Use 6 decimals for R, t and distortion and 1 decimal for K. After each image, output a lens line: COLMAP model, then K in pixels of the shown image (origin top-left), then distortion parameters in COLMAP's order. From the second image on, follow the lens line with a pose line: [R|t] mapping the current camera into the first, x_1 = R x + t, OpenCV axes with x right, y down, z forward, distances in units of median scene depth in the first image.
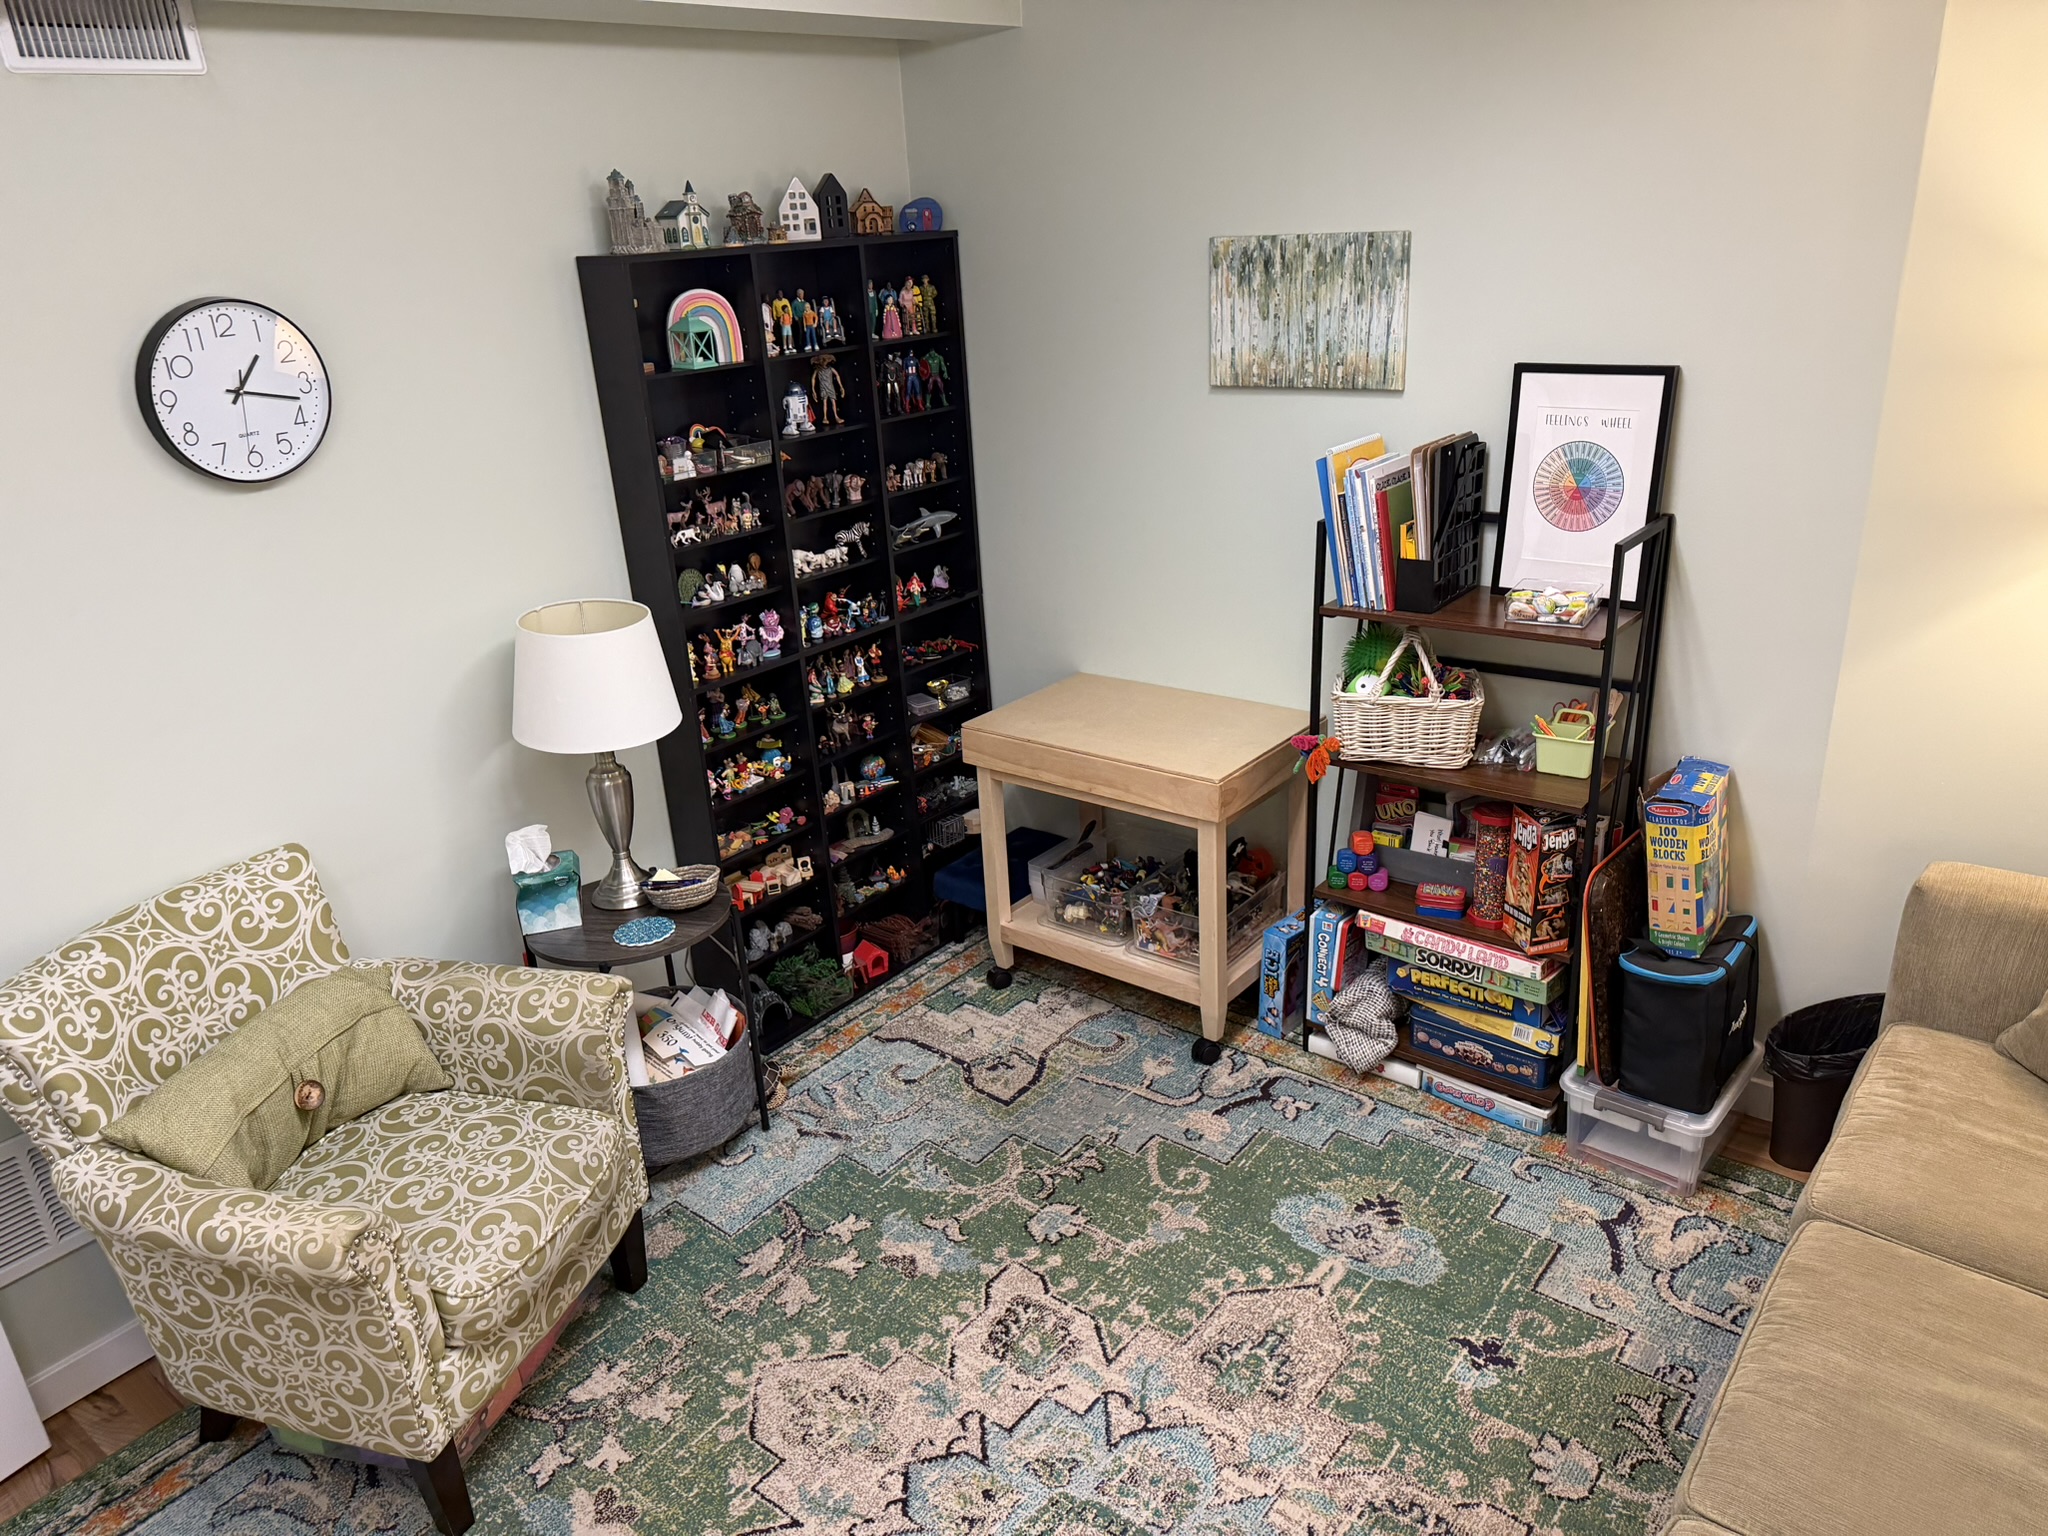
lens RADIAL K [[1463.5, 0, 1017.9], [0, 1463.5, 799.7], [0, 0, 1]] dist [0.226990, -0.470629]
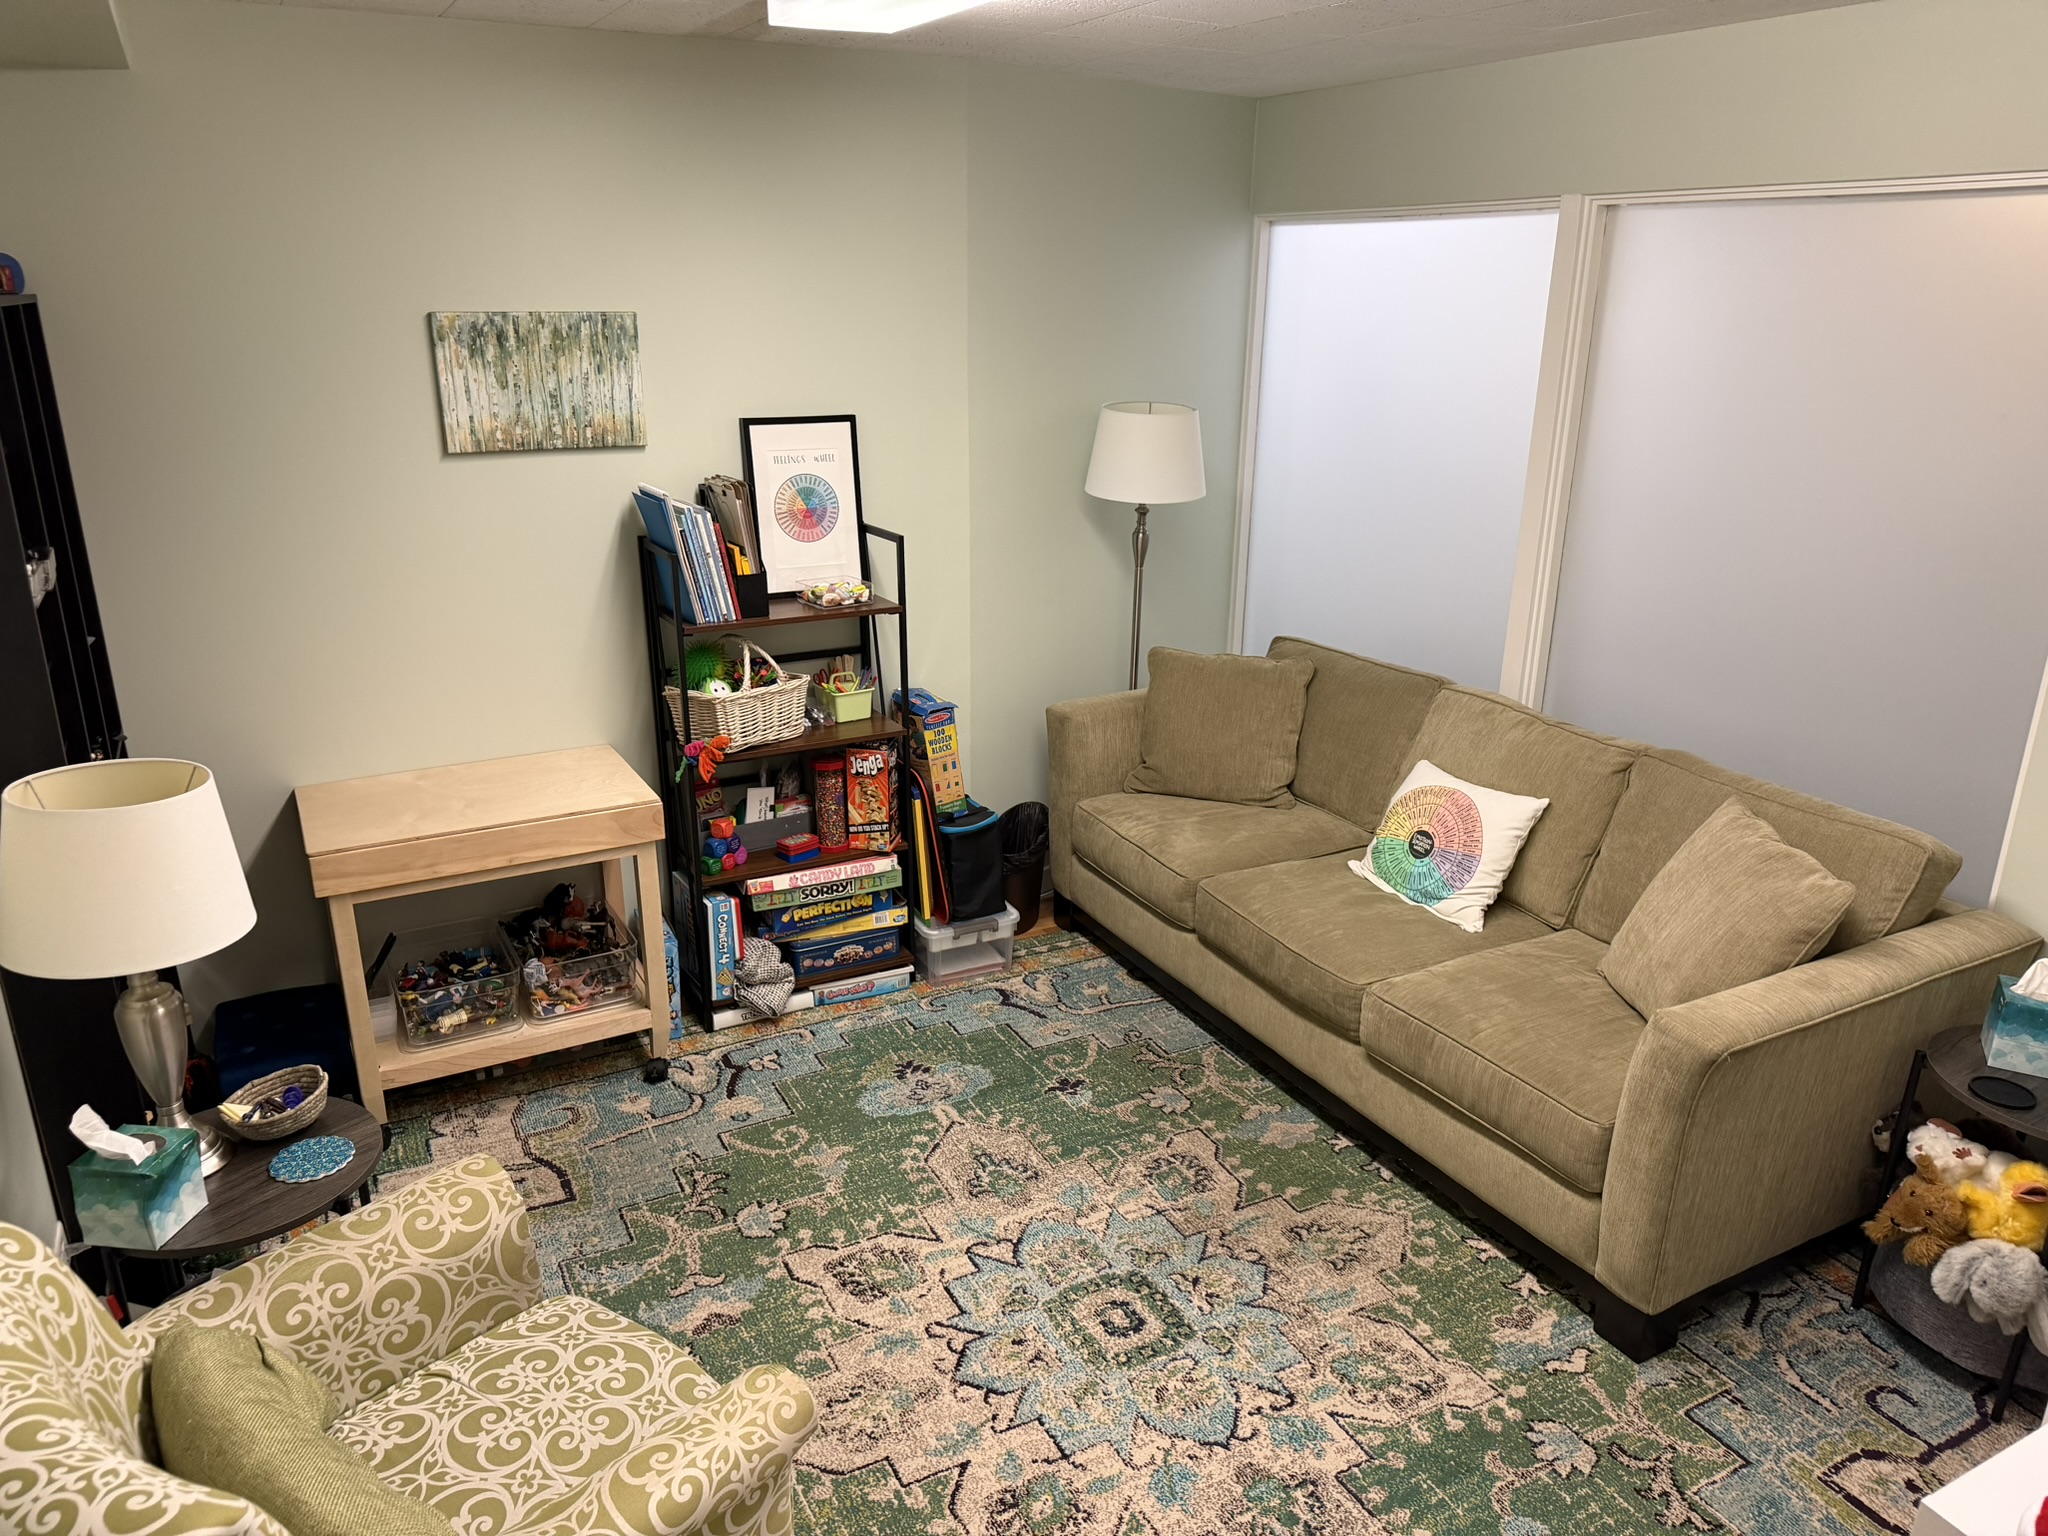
lens RADIAL K [[1463.5, 0, 1017.9], [0, 1463.5, 799.7], [0, 0, 1]] dist [0.226990, -0.470629]
pose [[0.393388, -0.250299, 0.884645, -0.733038], [0.330158, 0.936501, 0.118155, -0.055133], [-0.858045, 0.245592, 0.451047, 0.287167]]
